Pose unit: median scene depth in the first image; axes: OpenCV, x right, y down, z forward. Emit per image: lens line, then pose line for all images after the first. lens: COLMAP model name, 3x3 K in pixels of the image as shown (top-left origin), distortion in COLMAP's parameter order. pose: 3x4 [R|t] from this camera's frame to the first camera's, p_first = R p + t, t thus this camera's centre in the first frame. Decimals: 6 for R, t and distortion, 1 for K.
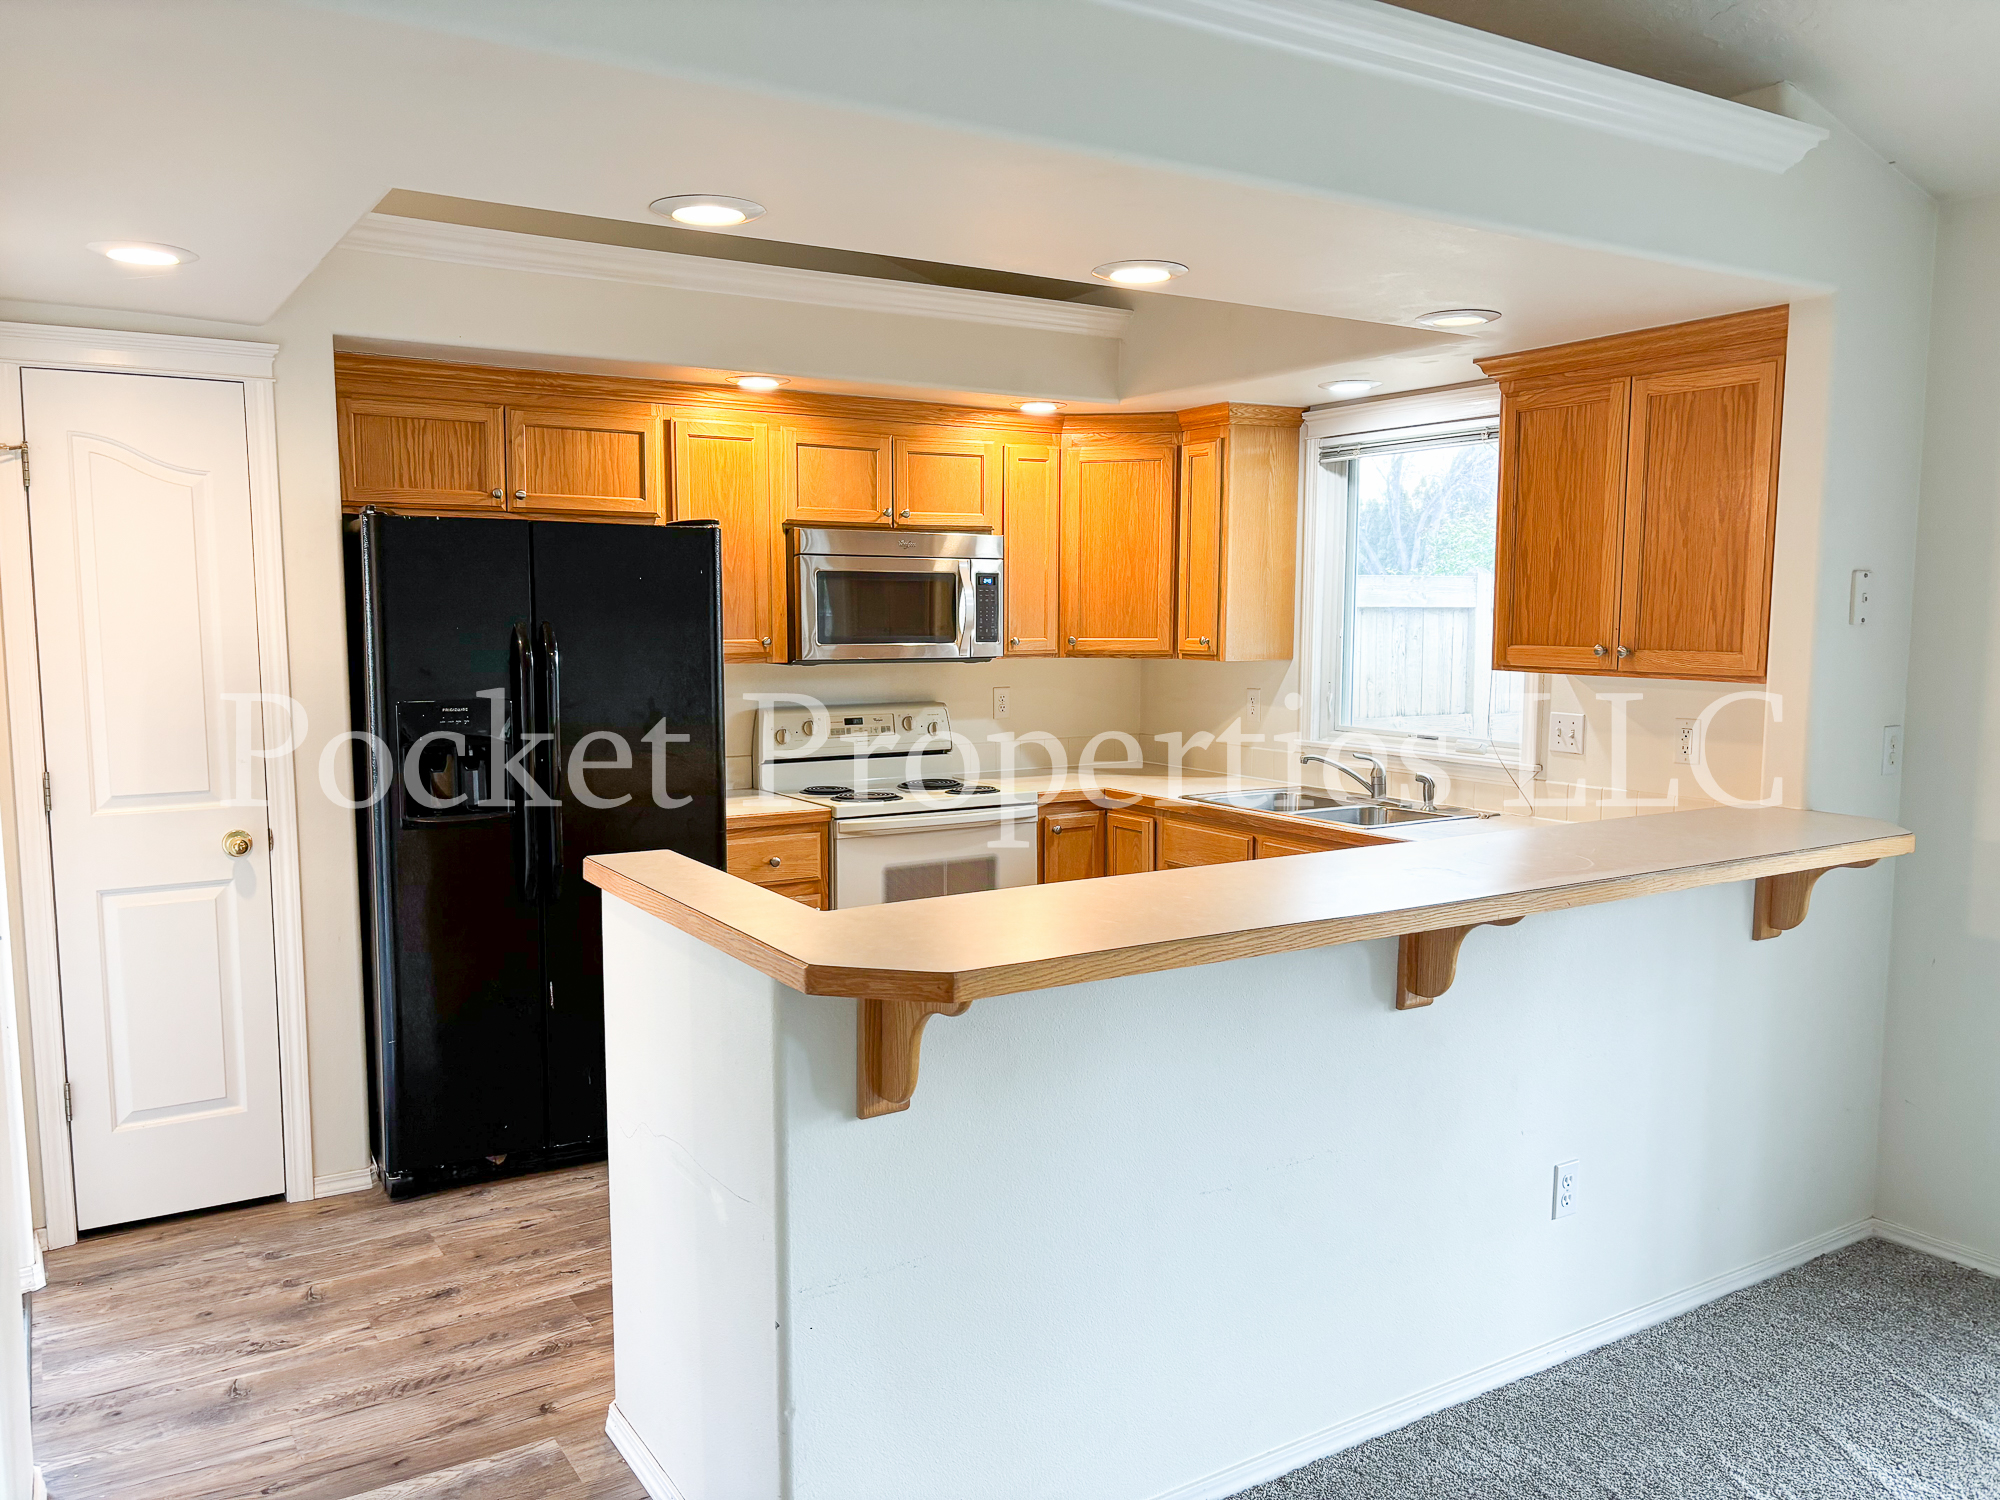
lens RADIAL K [[1517.4, 0, 1000.0], [0, 1517.4, 750.0], [0, 0, 1]] dist [0.053722, 0.000461]
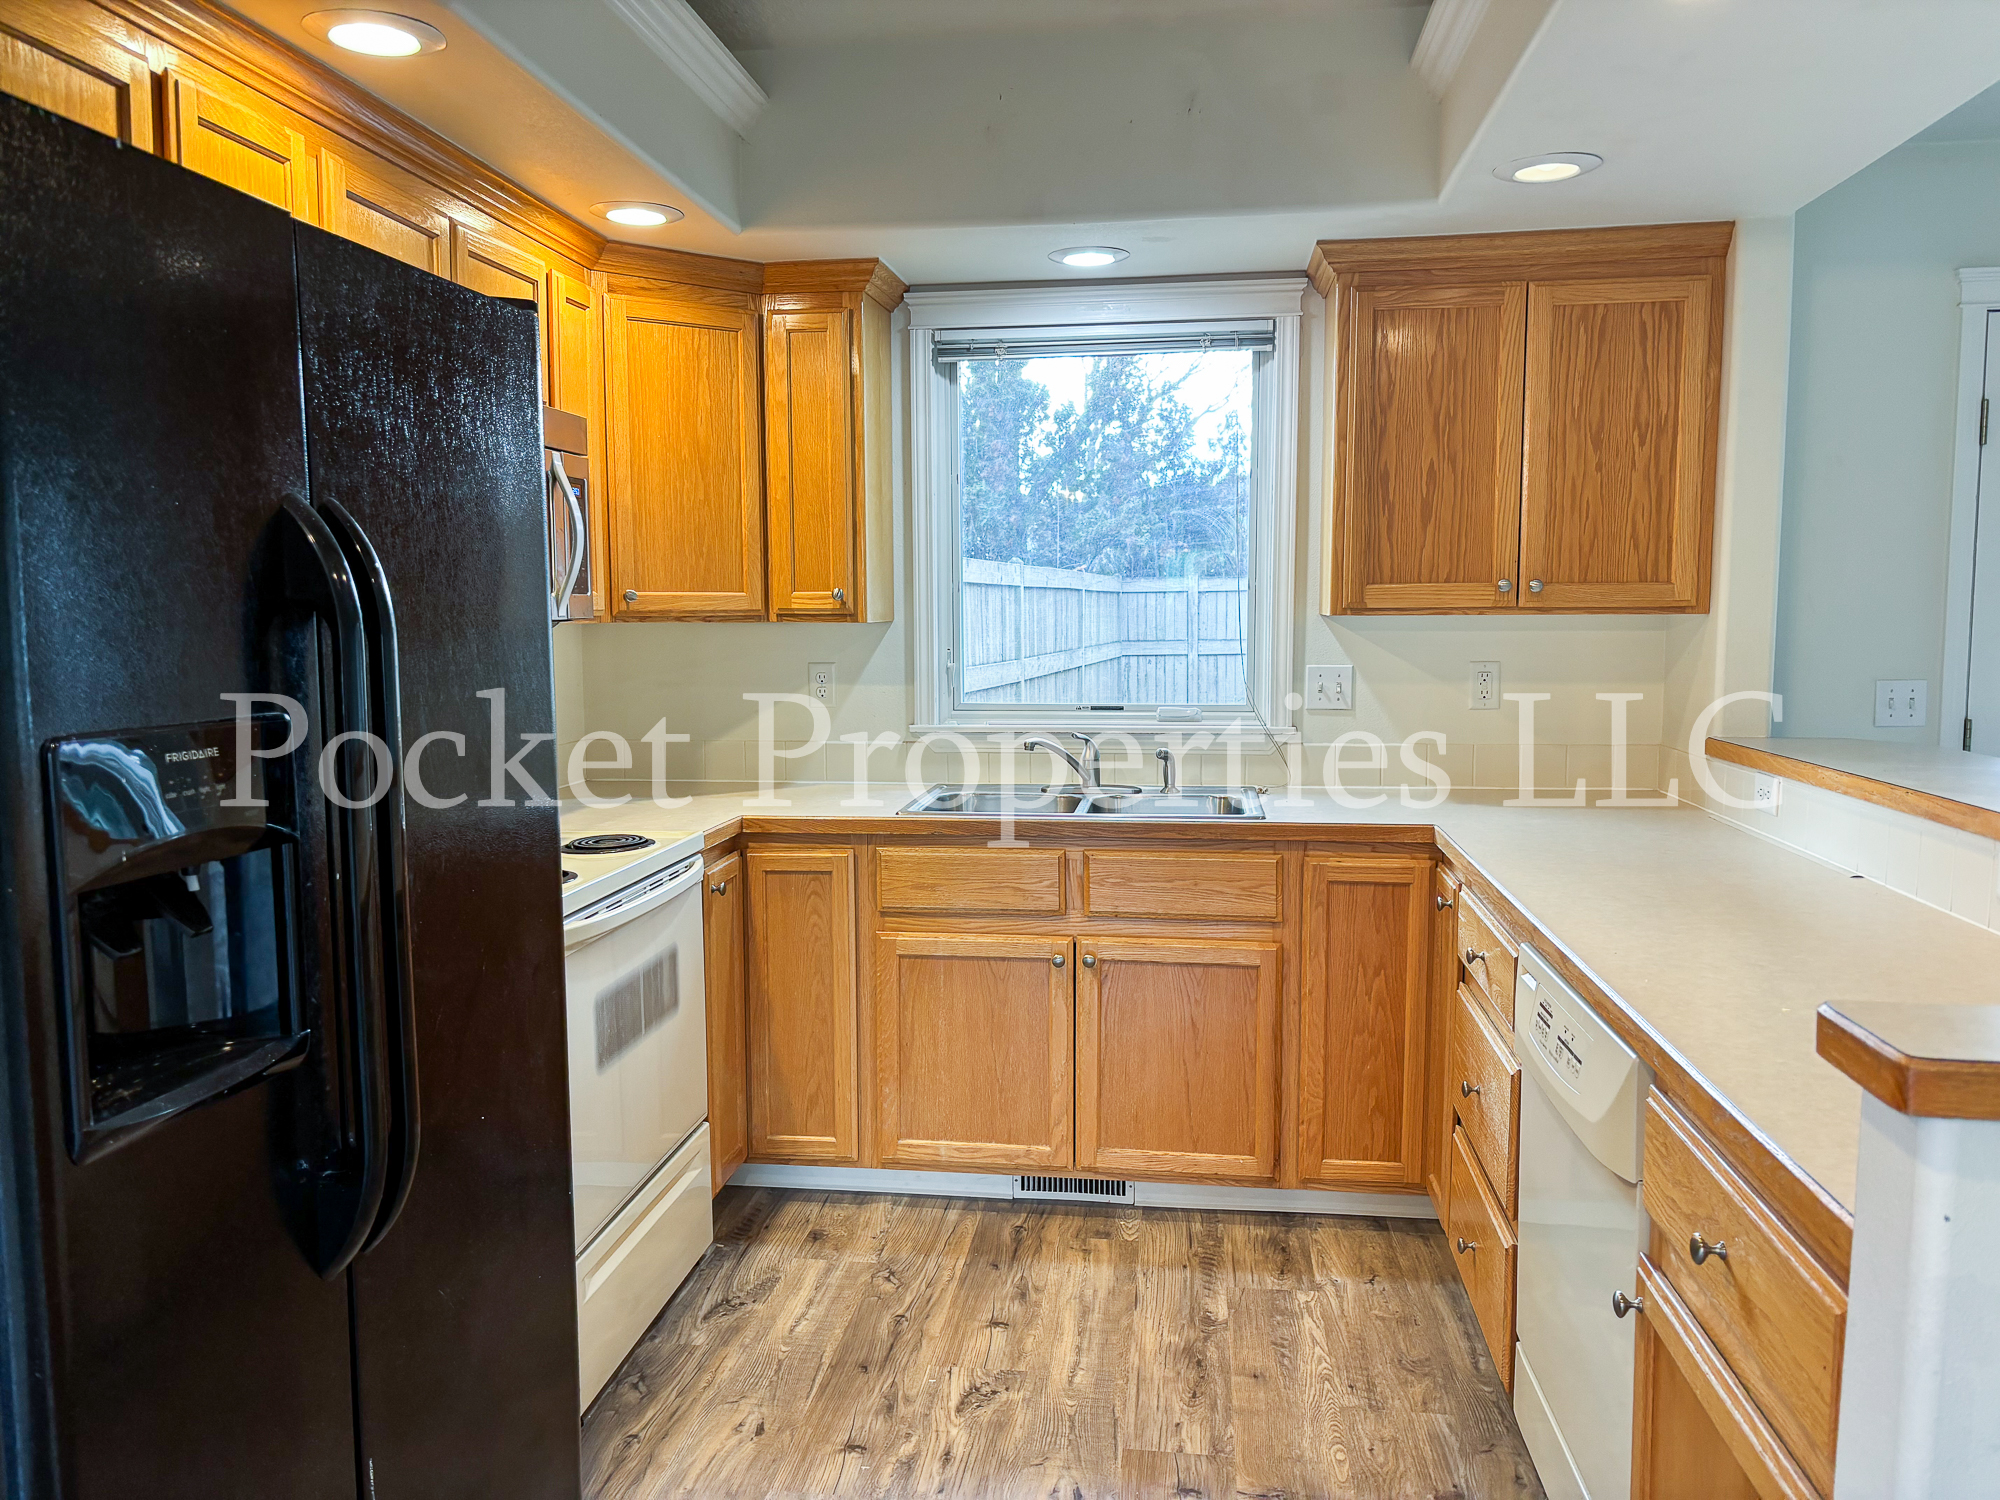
lens RADIAL K [[1517.4, 0, 1000.0], [0, 1517.4, 750.0], [0, 0, 1]] dist [0.053722, 0.000461]
pose [[0.642239, -0.078365, 0.762488, -0.474904], [0.079645, 0.996198, 0.035300, -0.023173], [-0.762356, 0.038057, 0.646038, 0.629000]]
